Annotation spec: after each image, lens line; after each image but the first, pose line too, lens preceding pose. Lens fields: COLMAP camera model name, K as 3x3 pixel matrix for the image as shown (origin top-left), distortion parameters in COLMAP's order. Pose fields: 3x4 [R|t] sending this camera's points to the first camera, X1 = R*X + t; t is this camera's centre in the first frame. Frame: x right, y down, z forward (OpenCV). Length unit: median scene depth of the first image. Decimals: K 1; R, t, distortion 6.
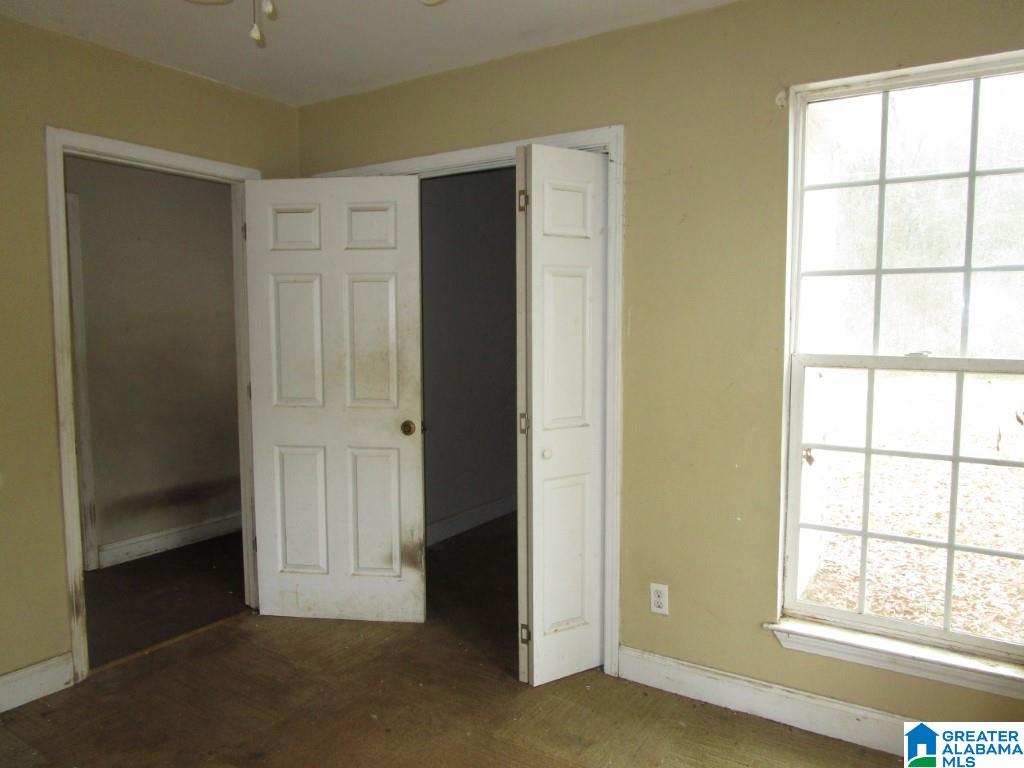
lens RADIAL K [[734.0, 0, 512.0], [0, 734.0, 384.0], [0, 0, 1]] dist [-0.007740, 0.003156]
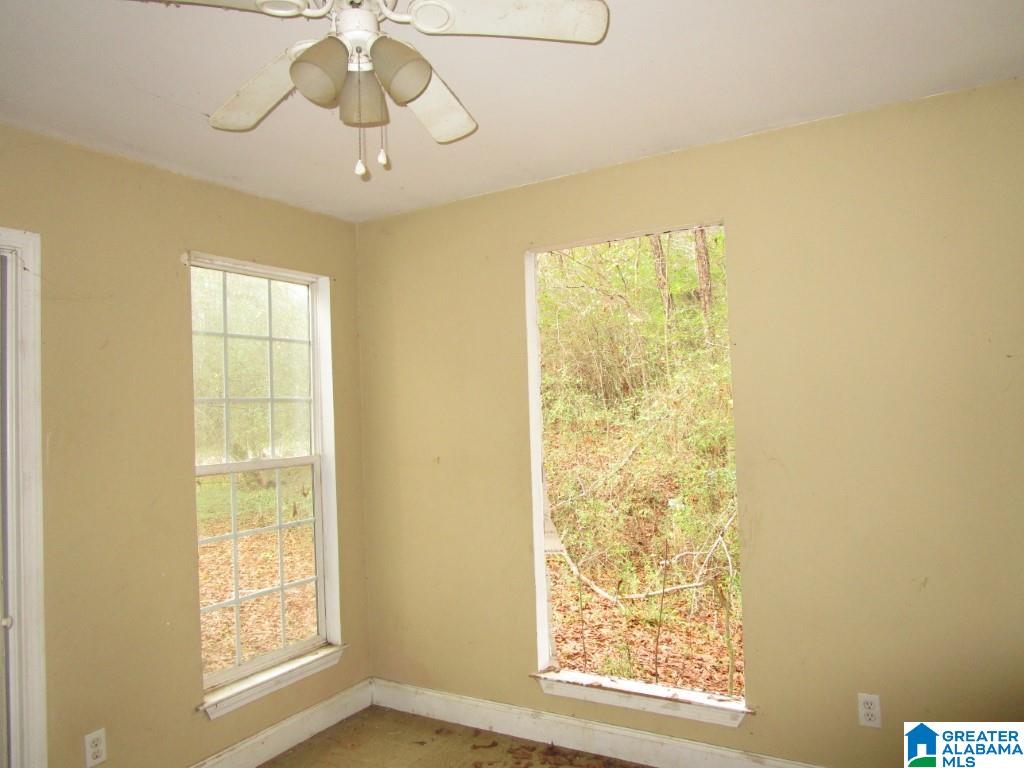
lens RADIAL K [[734.0, 0, 512.0], [0, 734.0, 384.0], [0, 0, 1]] dist [-0.007740, 0.003156]
pose [[-0.036948, 0.047084, 0.998207, -0.827503], [0.134680, 0.990011, -0.041712, -0.053732], [-0.990200, 0.132897, -0.042921, 0.511441]]
